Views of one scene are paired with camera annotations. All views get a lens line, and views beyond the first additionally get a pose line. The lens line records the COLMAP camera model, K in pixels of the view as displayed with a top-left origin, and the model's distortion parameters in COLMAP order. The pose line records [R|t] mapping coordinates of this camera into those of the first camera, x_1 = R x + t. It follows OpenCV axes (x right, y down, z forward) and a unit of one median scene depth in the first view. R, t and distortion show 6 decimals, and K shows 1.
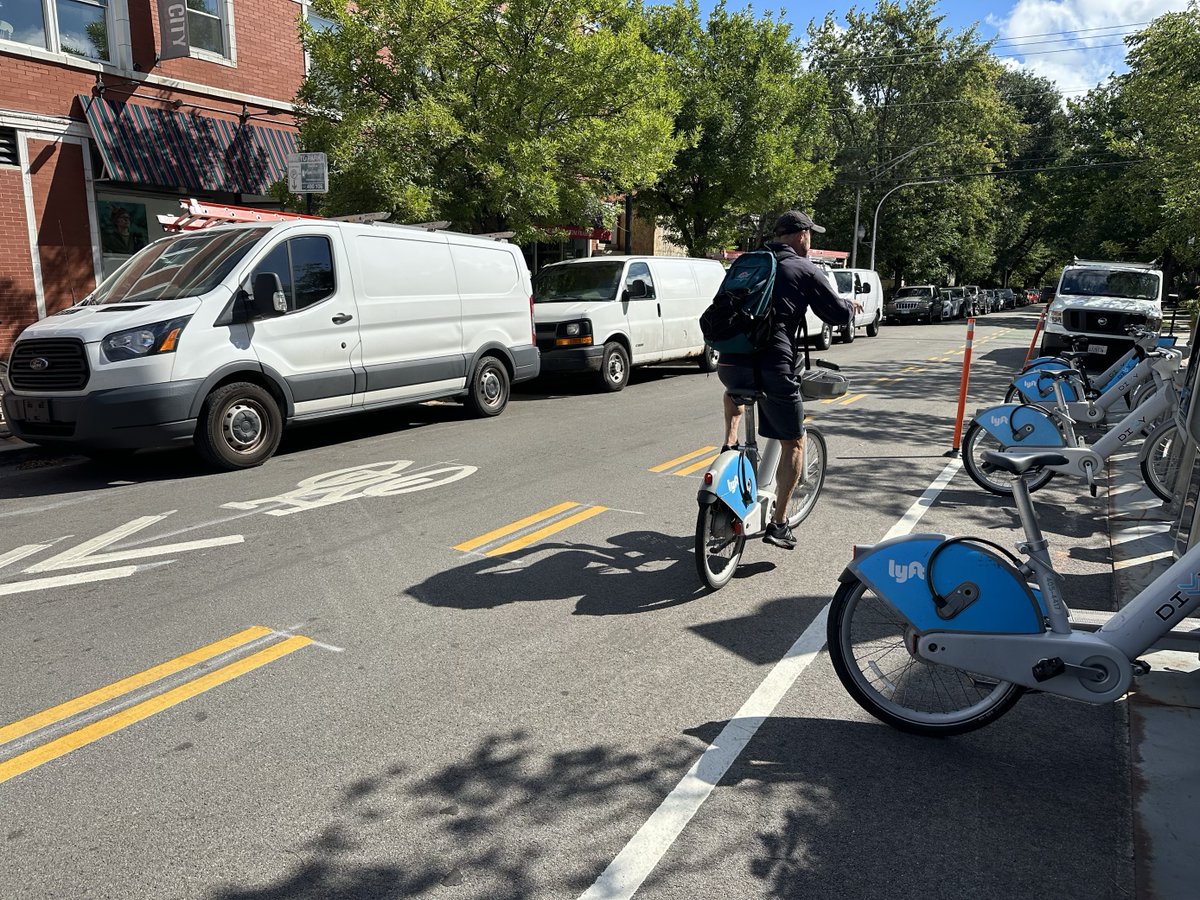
lens RADIAL K [[967.1, 0, 600.0], [0, 967.1, 450.0], [0, 0, 1]] dist [0.177270, -0.253848]
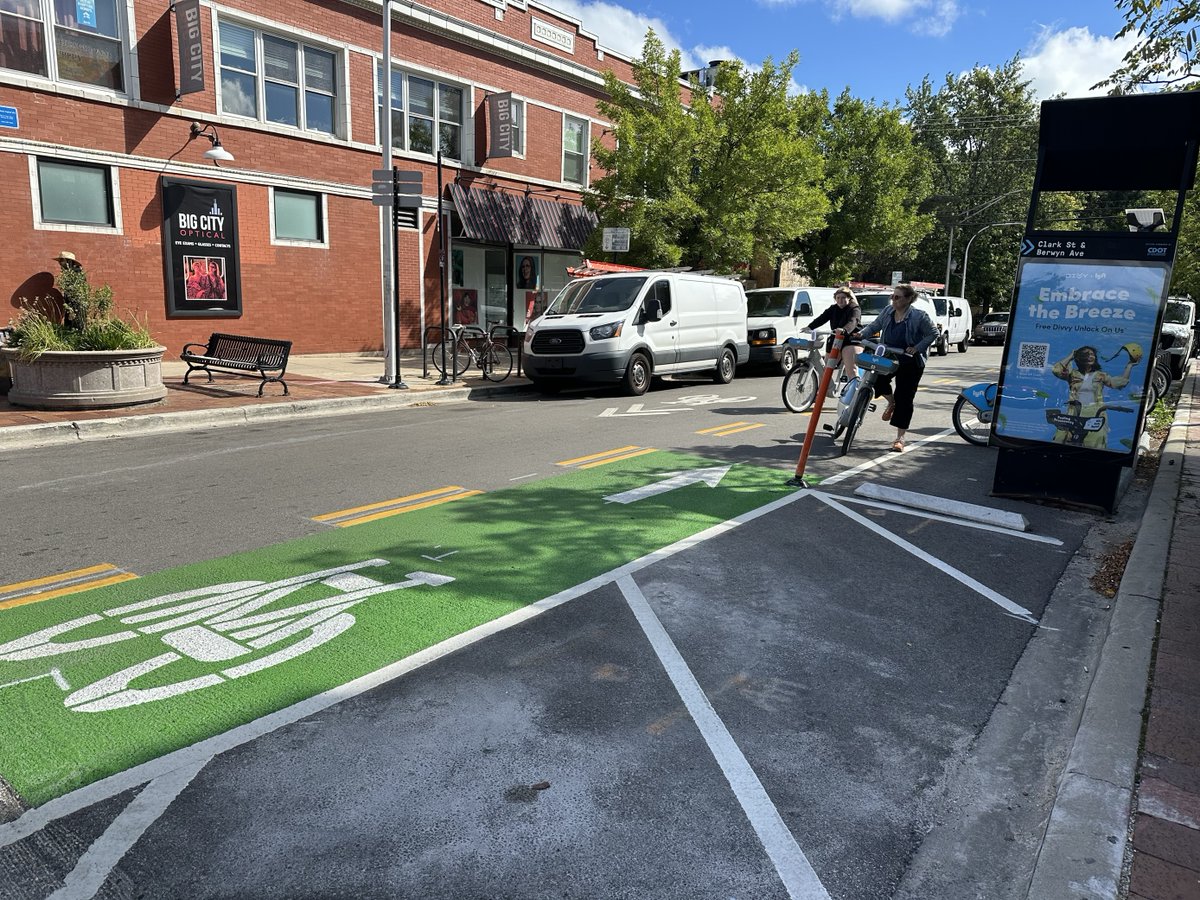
lens RADIAL K [[967.1, 0, 600.0], [0, 967.1, 450.0], [0, 0, 1]] dist [0.177270, -0.253848]
pose [[0.996612, 0.028074, -0.077304, -0.149900], [-0.029793, 0.999332, -0.021171, 0.093087], [0.076659, 0.023402, 0.996783, -0.526384]]
